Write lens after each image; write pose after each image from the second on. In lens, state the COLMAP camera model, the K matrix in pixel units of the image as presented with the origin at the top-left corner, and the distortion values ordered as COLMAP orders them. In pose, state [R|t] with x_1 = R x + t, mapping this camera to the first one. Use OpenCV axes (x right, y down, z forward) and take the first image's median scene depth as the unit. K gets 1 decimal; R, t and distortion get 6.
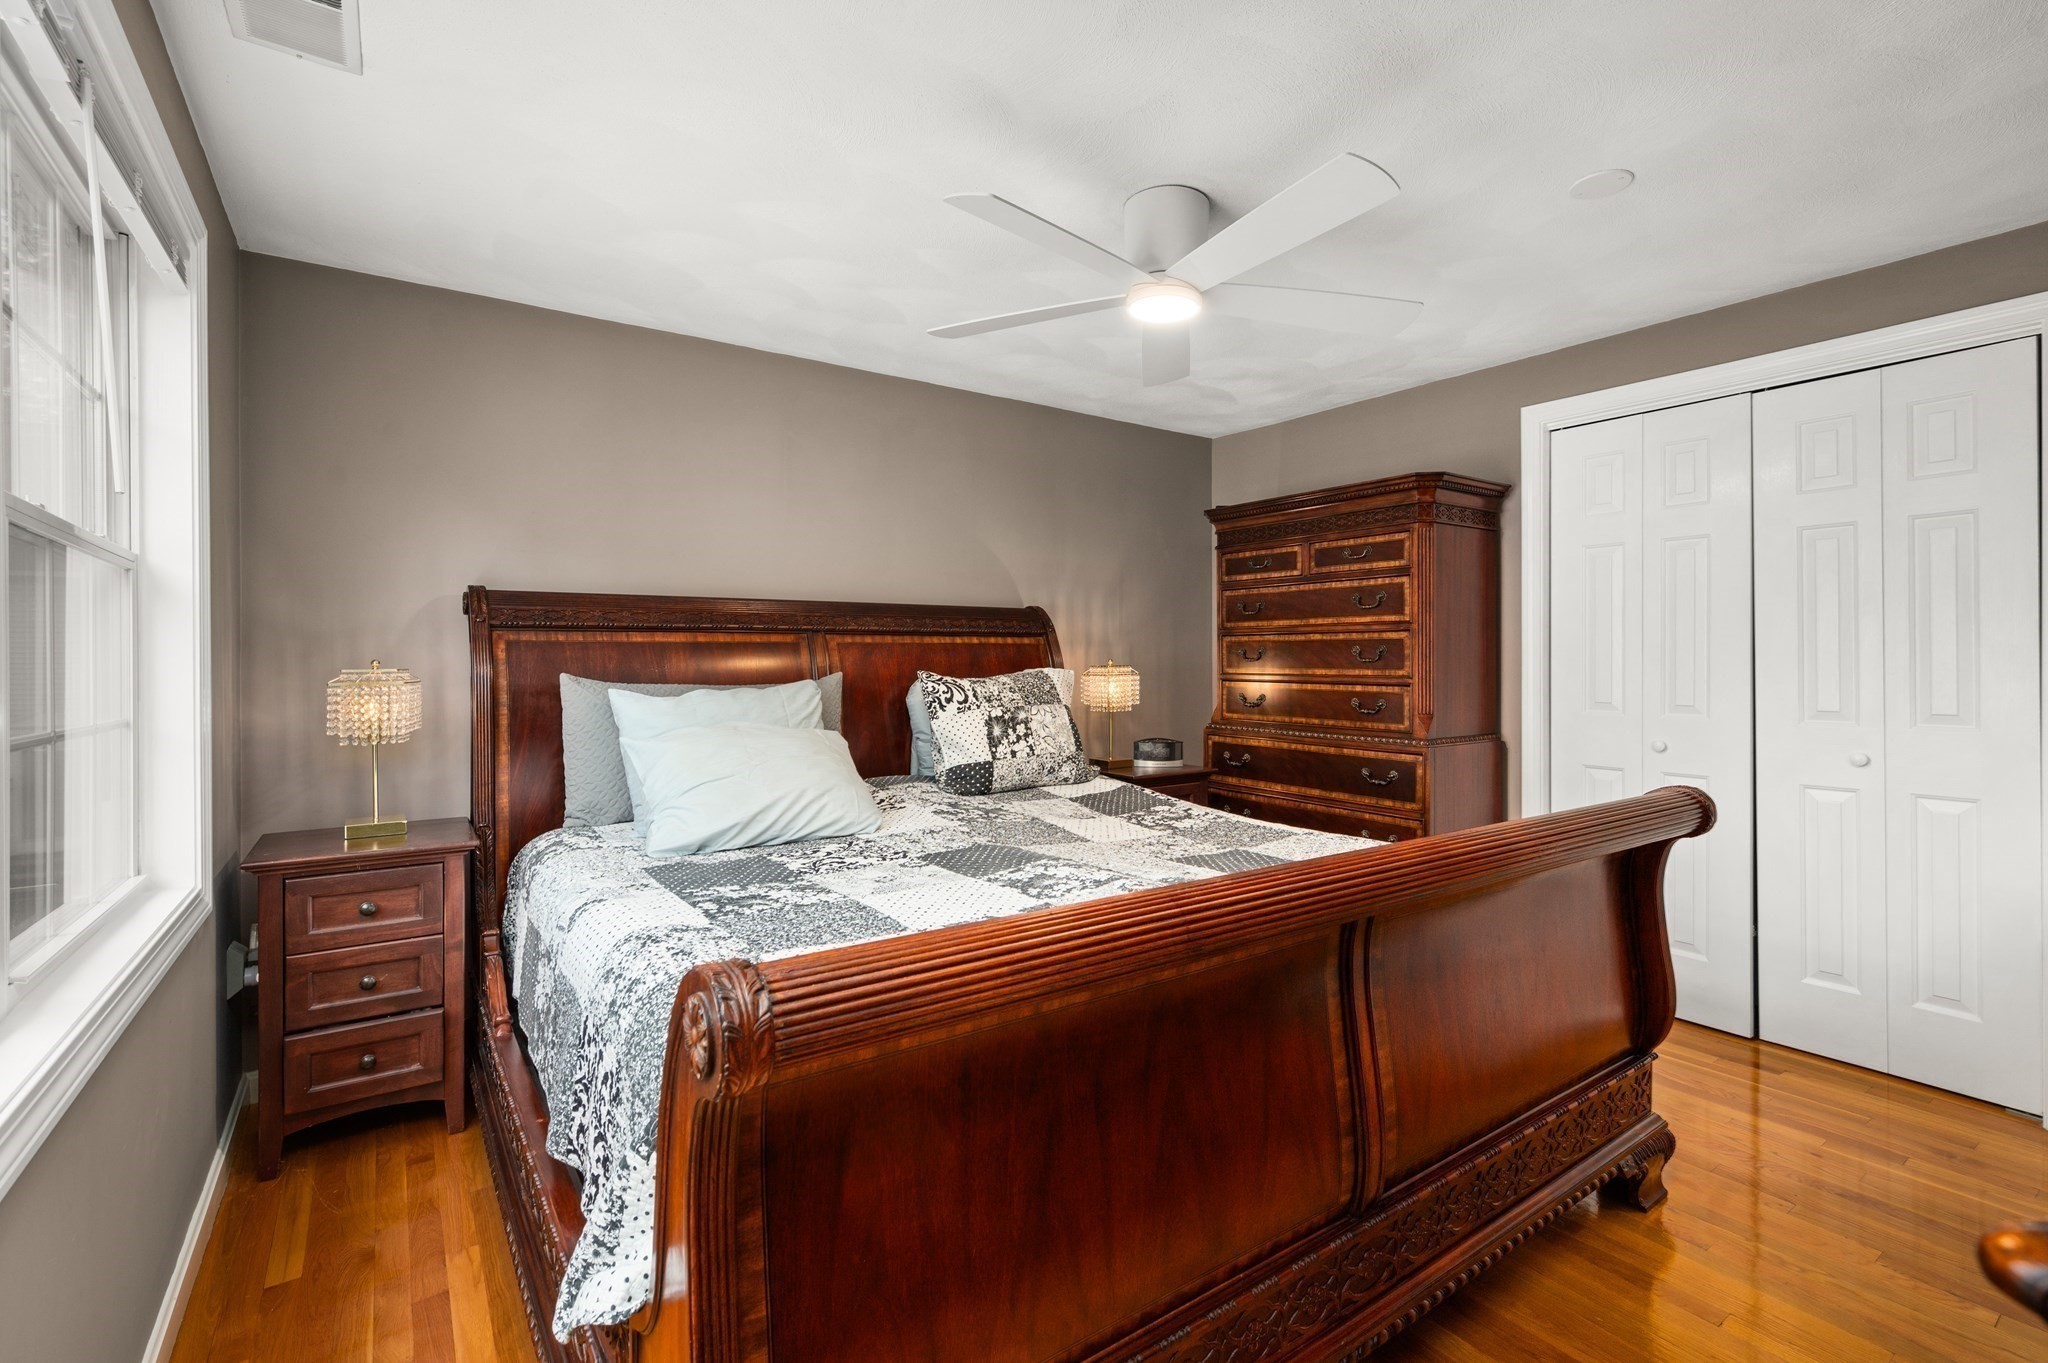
lens RADIAL K [[960.1, 0, 1016.4], [0, 960.1, 648.1], [0, 0, 1]] dist [0.001423, -0.000014]
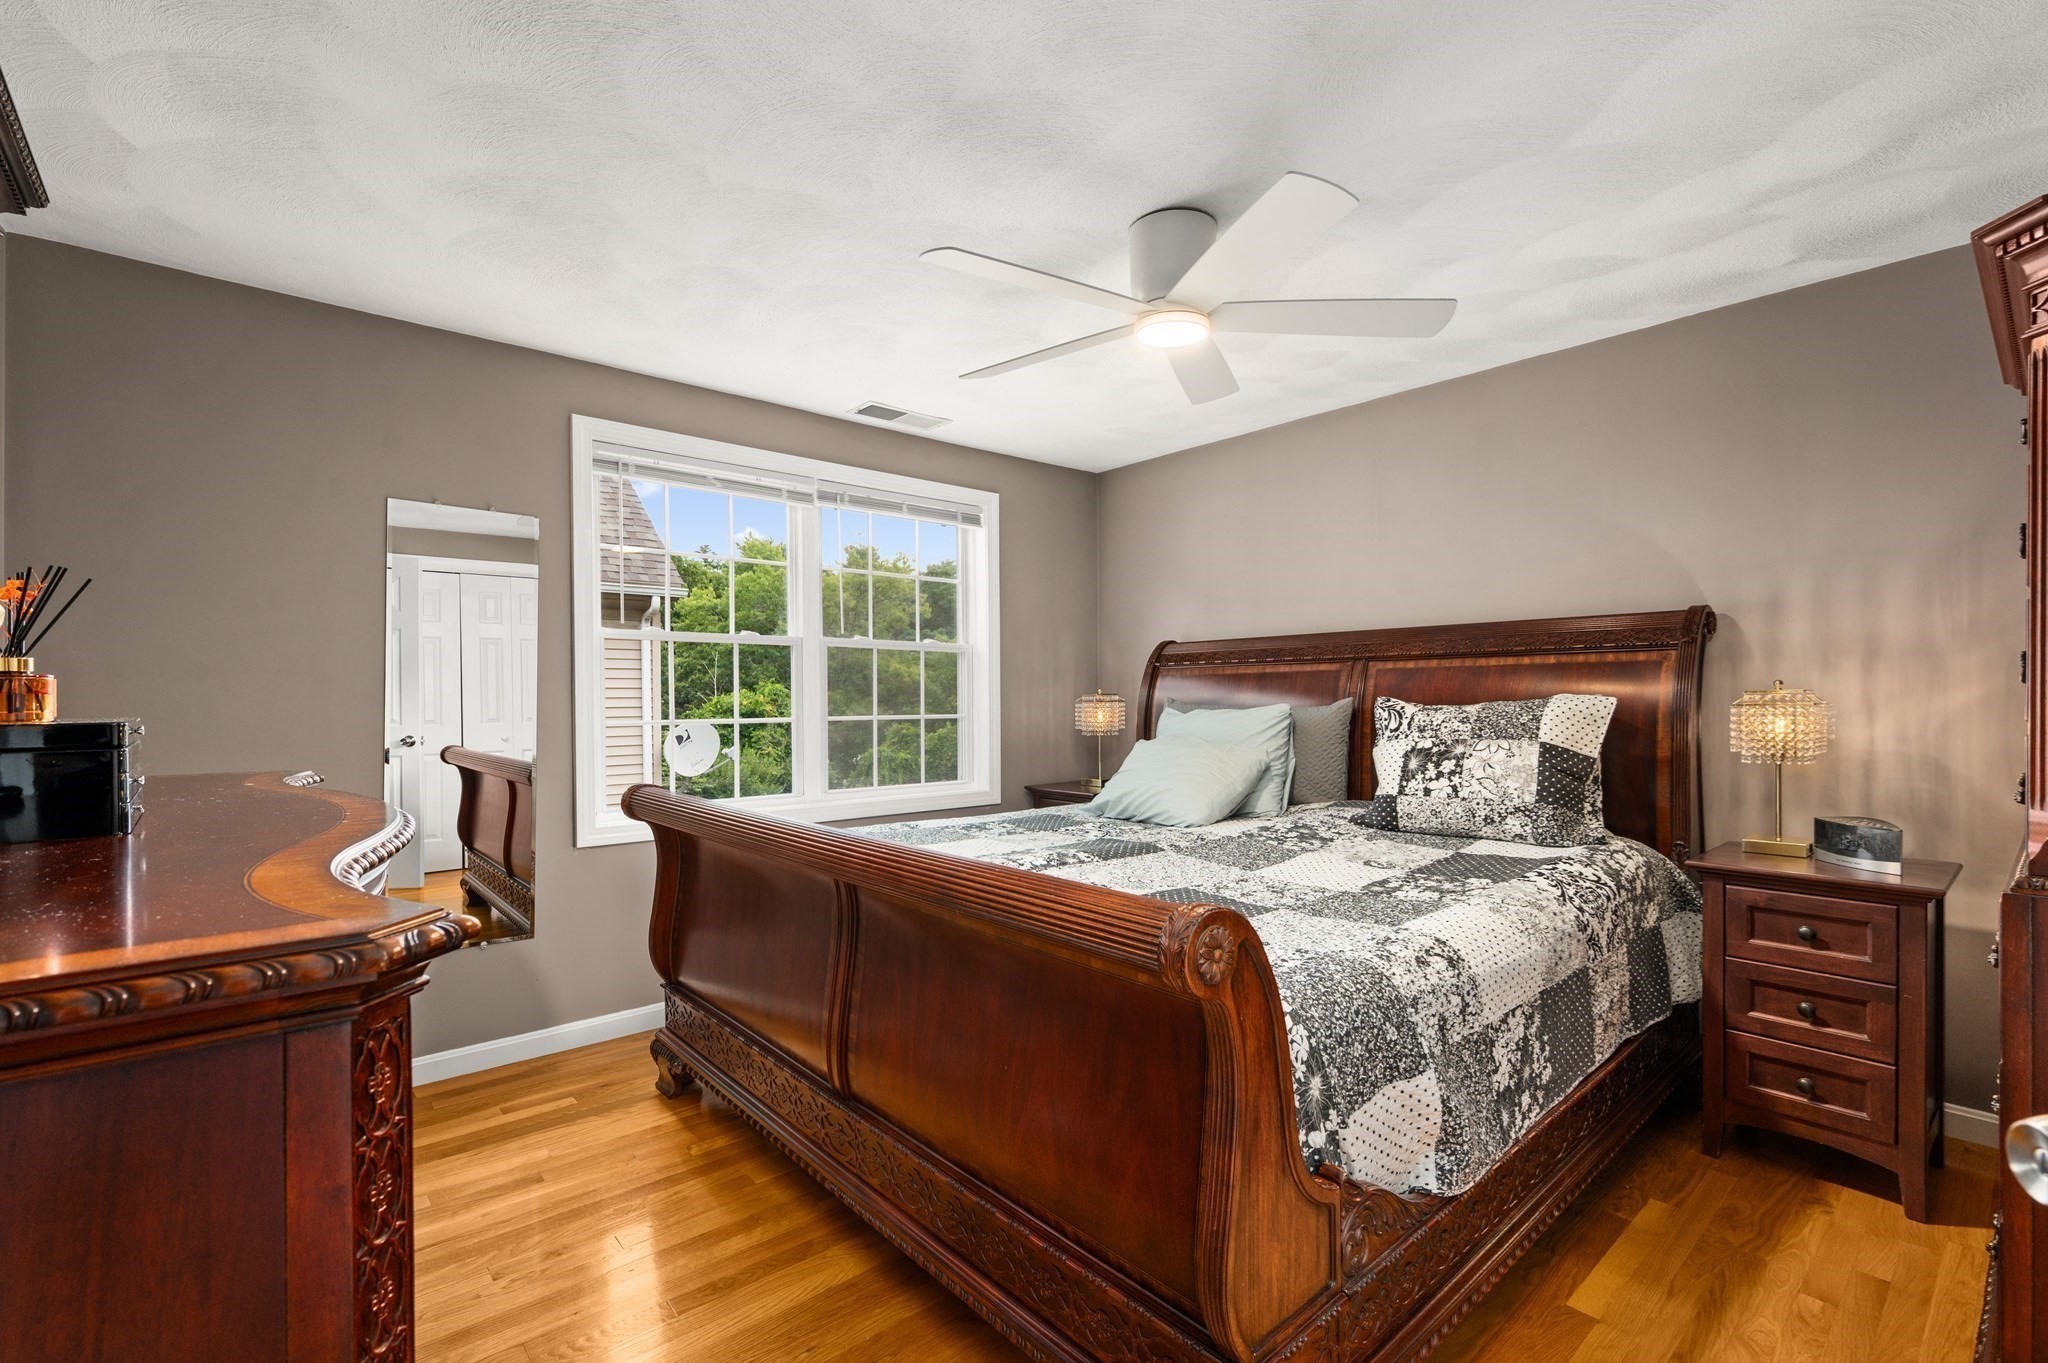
lens RADIAL K [[932.7, 0, 1040.7], [0, 932.7, 692.1], [0, 0, 1]] dist [0.000957, -0.000037]
pose [[0.074612, 0.001832, -0.997211, 0.809240], [0.025264, 0.999674, 0.003726, 0.006493], [0.996893, -0.025472, 0.074541, 0.575375]]
